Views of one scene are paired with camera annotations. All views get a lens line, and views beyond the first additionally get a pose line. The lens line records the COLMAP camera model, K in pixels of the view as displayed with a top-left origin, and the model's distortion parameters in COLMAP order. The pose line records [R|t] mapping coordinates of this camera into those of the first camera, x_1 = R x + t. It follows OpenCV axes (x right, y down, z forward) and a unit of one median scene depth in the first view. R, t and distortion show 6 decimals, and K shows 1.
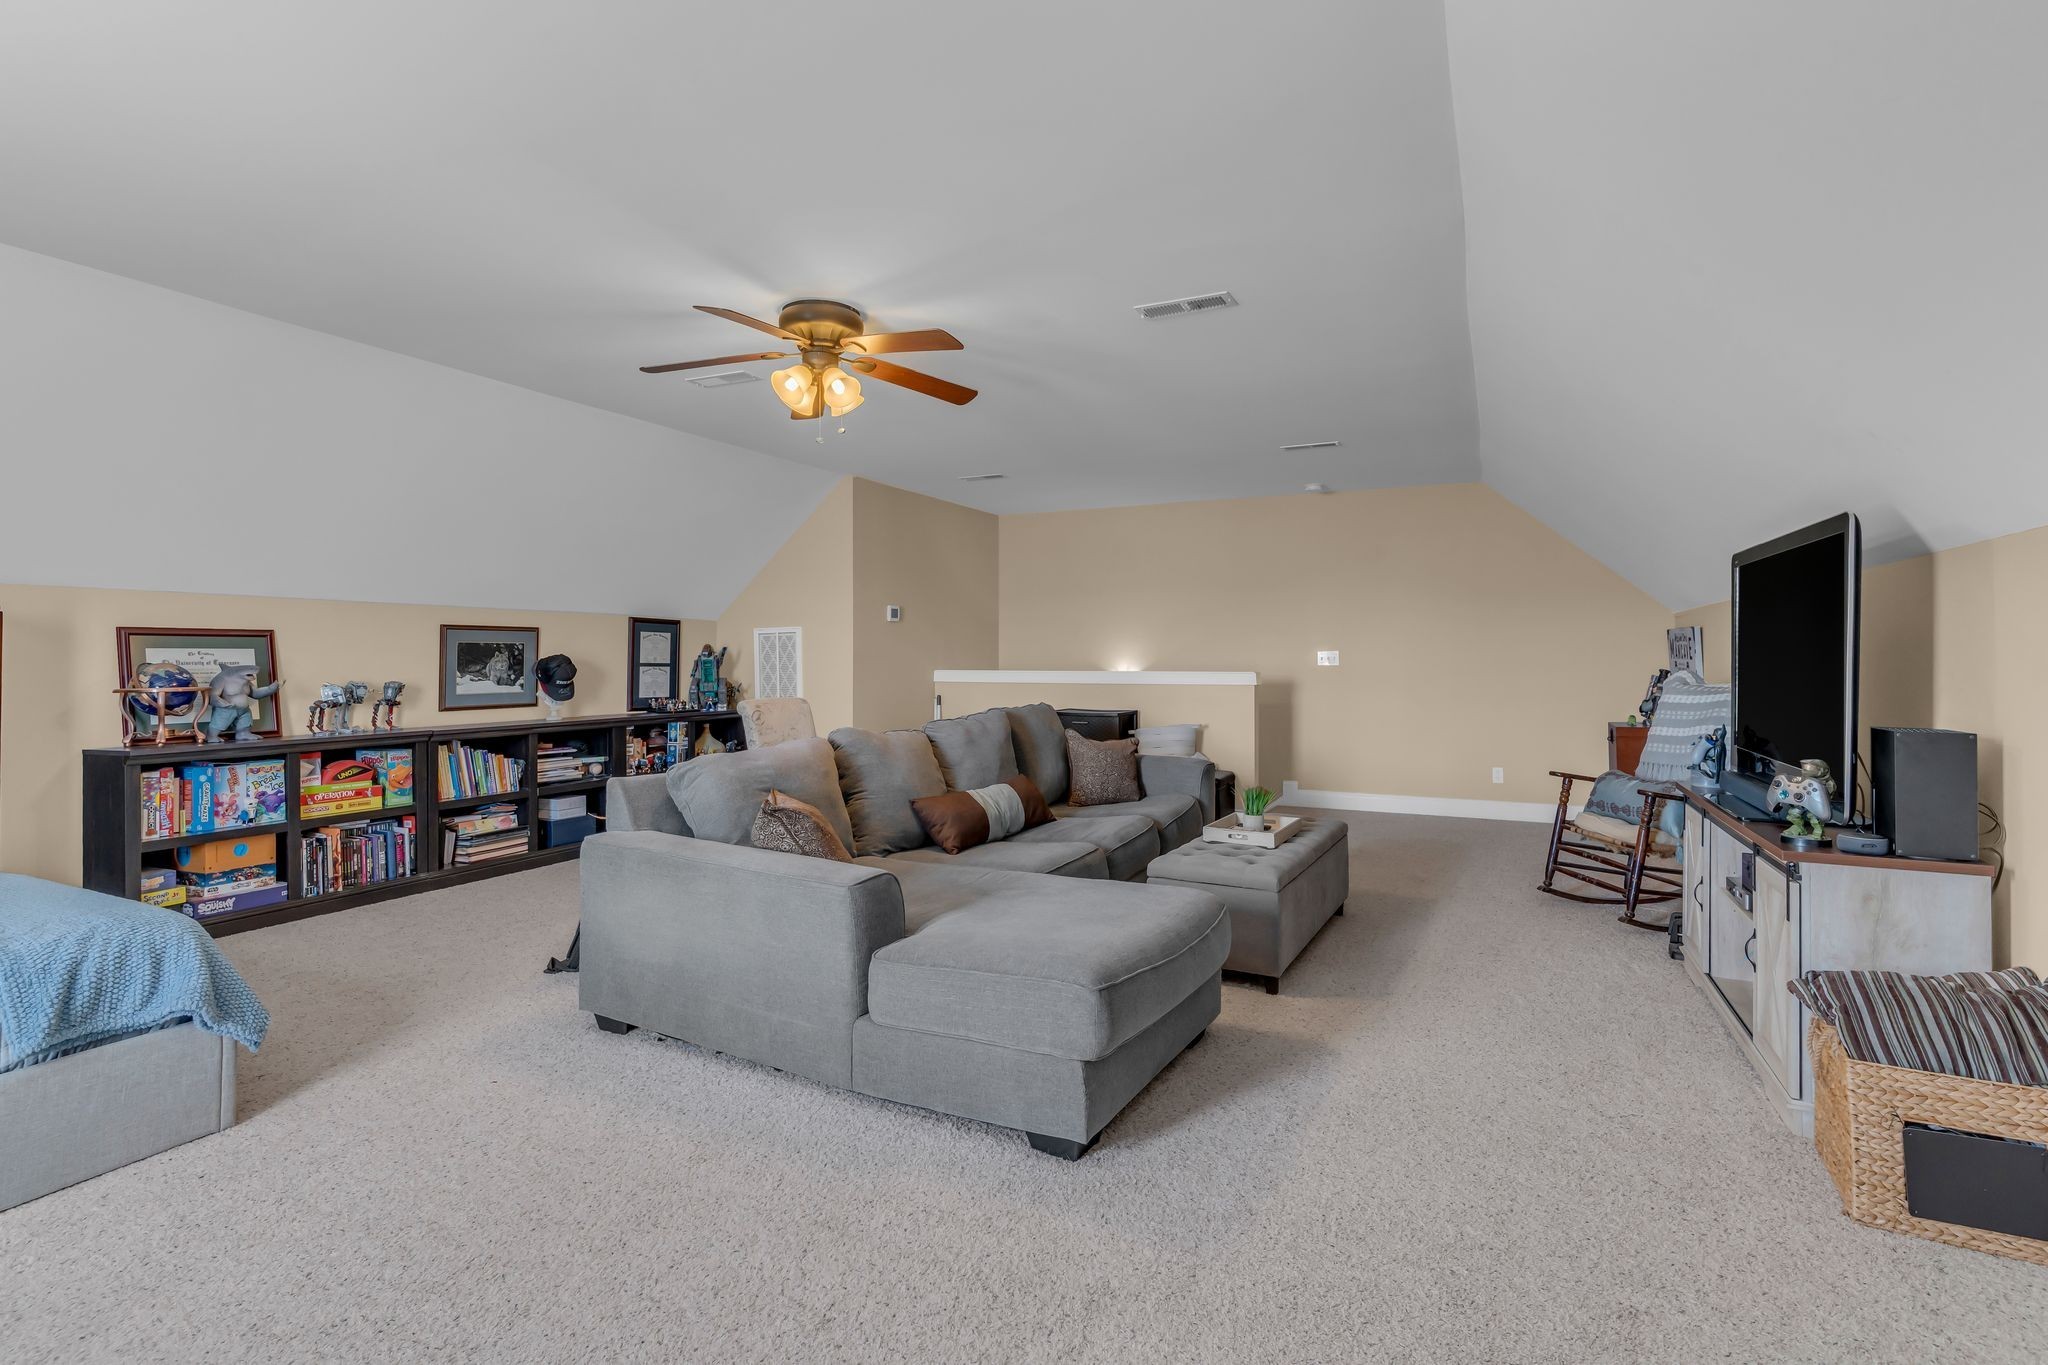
lens RADIAL K [[977.6, 0, 1022.1], [0, 977.6, 668.1], [0, 0, 1]] dist [-0.002316, 0.002802]
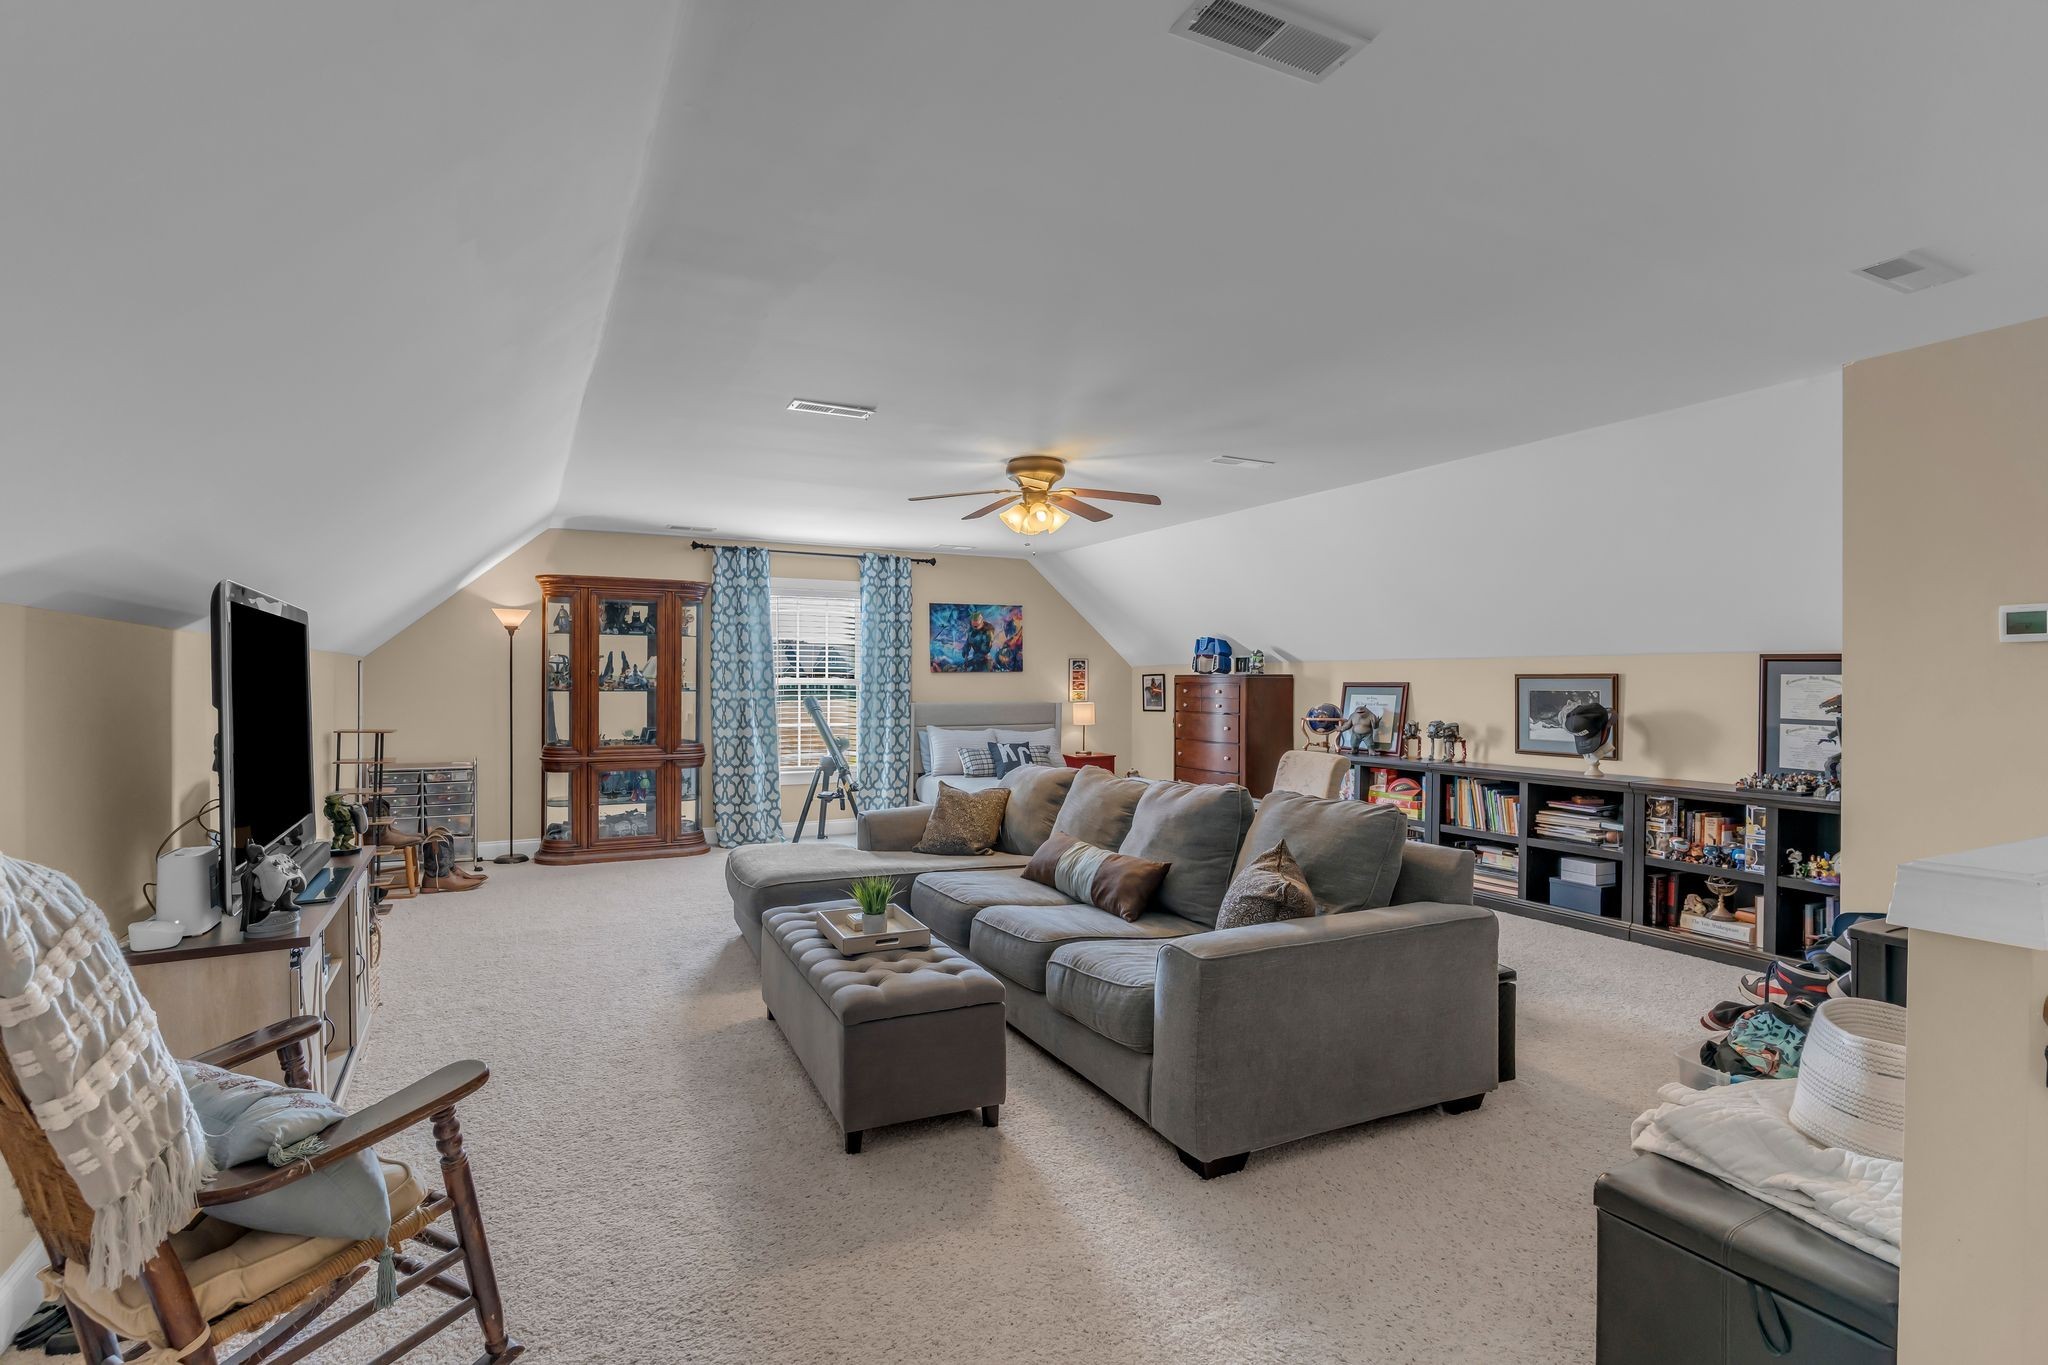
lens RADIAL K [[977.6, 0, 1017.8], [0, 977.6, 687.4], [0, 0, 1]] dist [-0.002316, 0.002802]
pose [[-0.603067, -0.000671, -0.797690, 0.601134], [-0.014187, 0.999851, 0.009885, -0.031812], [0.797564, 0.017278, -0.602987, 1.173917]]
